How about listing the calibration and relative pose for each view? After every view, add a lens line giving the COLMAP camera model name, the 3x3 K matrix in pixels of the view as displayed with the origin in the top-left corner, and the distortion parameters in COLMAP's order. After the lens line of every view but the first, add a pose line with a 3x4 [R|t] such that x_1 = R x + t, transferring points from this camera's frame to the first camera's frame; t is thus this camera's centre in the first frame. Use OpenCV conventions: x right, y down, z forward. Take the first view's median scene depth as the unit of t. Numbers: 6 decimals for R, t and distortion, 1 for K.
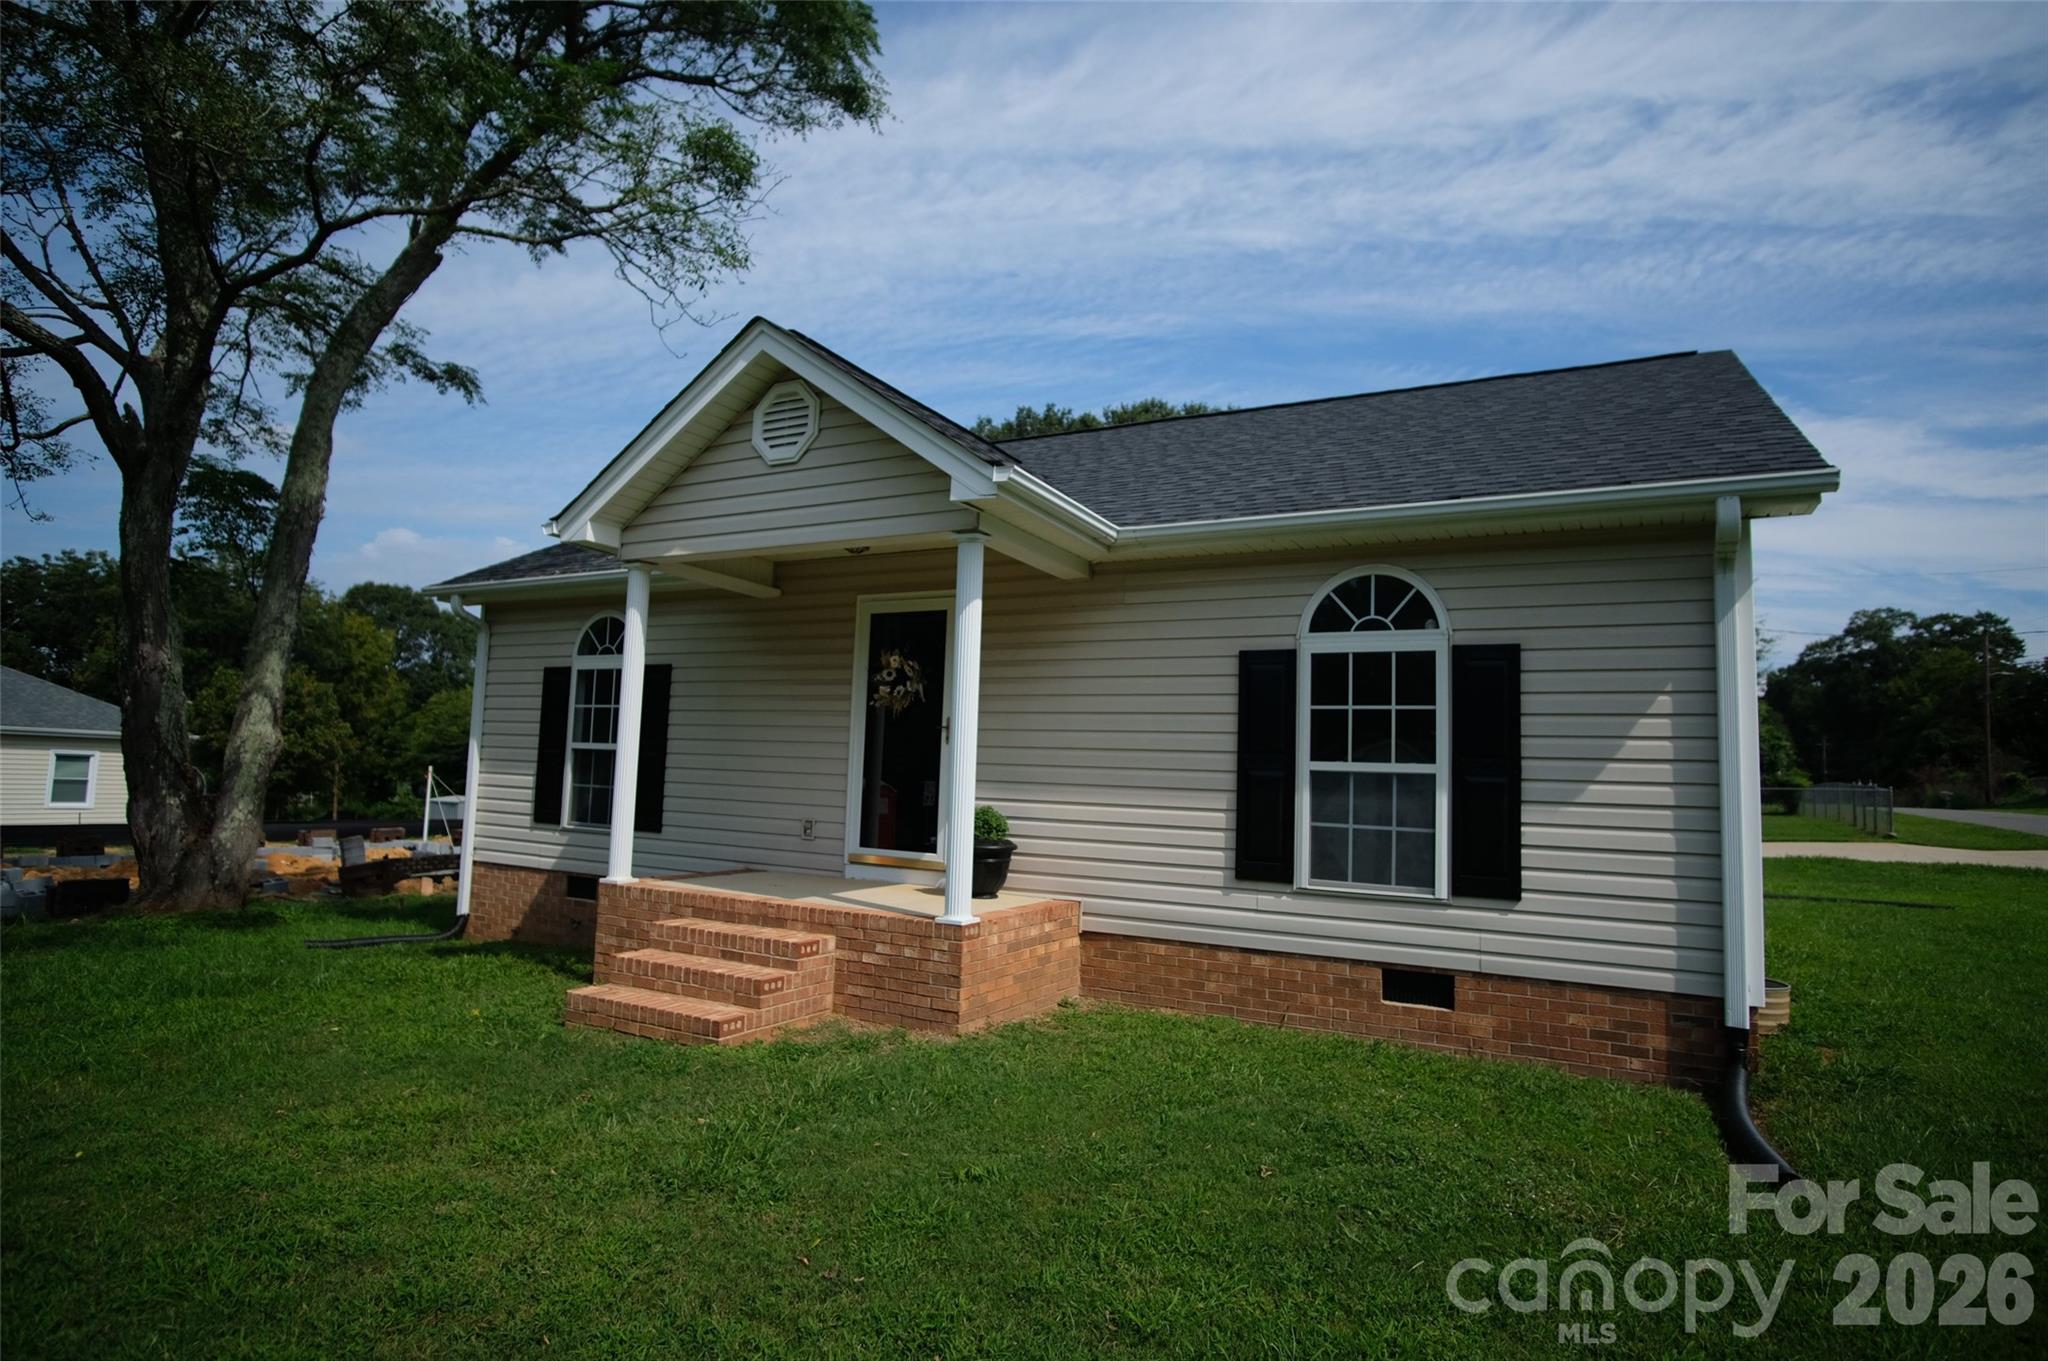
lens RADIAL K [[1111.1, 0, 1024.0], [0, 1111.1, 680.5], [0, 0, 1]] dist [-0.024975, 0.001406]
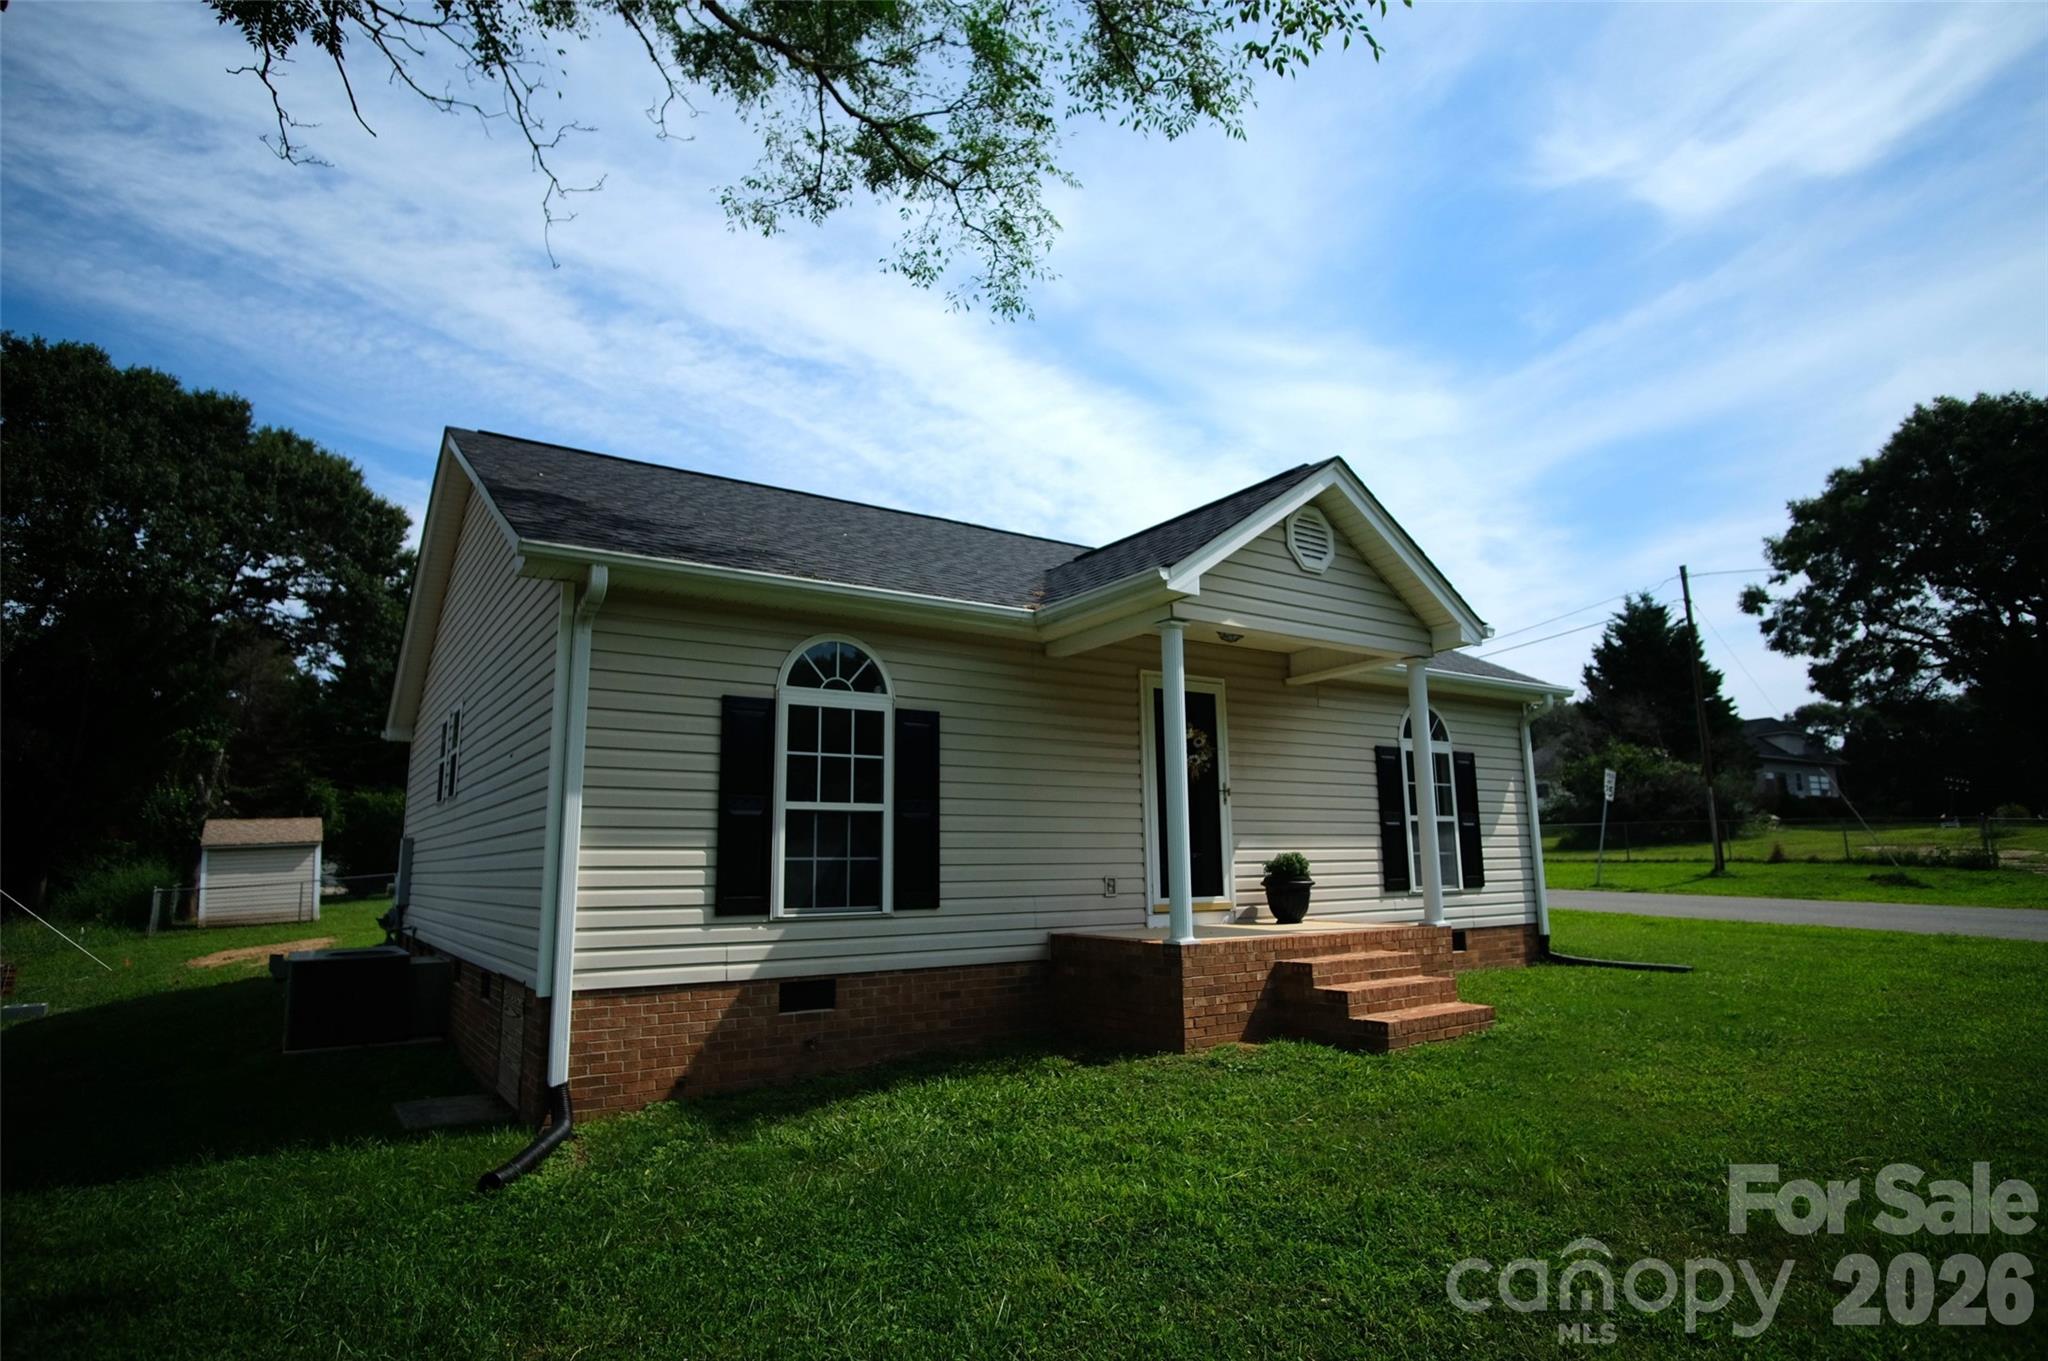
lens RADIAL K [[1024.6, 0, 1020.8], [0, 1024.6, 669.9], [0, 0, 1]] dist [-0.011758, -0.000001]
pose [[0.475655, 0.101739, 0.873728, -0.584644], [-0.068852, 0.994547, -0.078325, 0.006444], [-0.876933, -0.022902, 0.480067, 0.327283]]
